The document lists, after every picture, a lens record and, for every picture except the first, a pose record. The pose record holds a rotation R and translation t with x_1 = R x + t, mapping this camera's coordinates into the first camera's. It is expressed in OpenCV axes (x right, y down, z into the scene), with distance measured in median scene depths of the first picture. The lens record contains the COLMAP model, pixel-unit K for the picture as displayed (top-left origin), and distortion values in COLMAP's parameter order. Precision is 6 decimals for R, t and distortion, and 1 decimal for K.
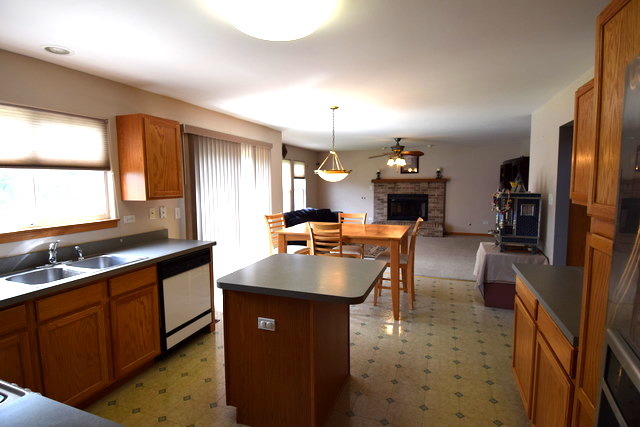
lens RADIAL K [[334.0, 0, 319.6], [0, 334.0, 212.9], [0, 0, 1]] dist [0.021653, -0.011485]
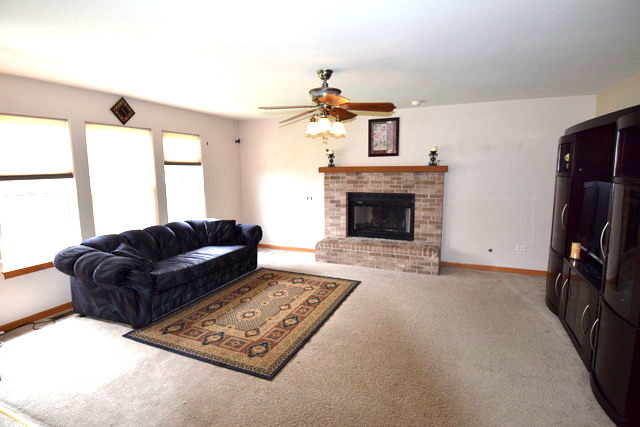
lens RADIAL K [[334.0, 0, 320.9], [0, 334.0, 216.2], [0, 0, 1]] dist [0.021653, -0.011485]
pose [[0.999044, 0.008650, -0.042863, 0.193618], [-0.006529, 0.998760, 0.049361, -0.045542], [0.043236, -0.049034, 0.997861, 0.439397]]
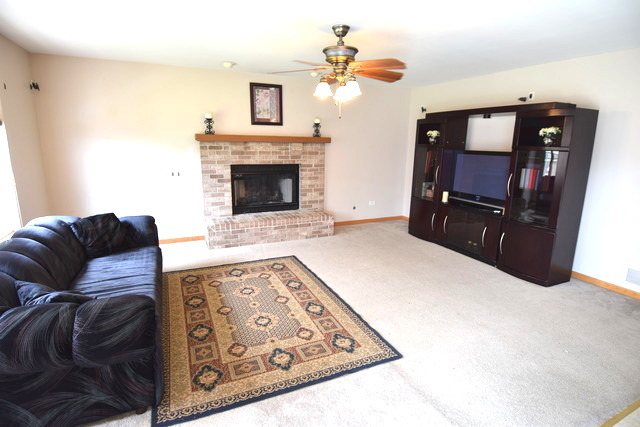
lens RADIAL K [[334.0, 0, 323.7], [0, 334.0, 215.0], [0, 0, 1]] dist [0.021653, -0.011485]
pose [[0.699949, -0.134089, 0.701492, -0.066055], [0.045140, 0.988559, 0.143922, -0.050275], [-0.712765, -0.069073, 0.697994, 0.567699]]
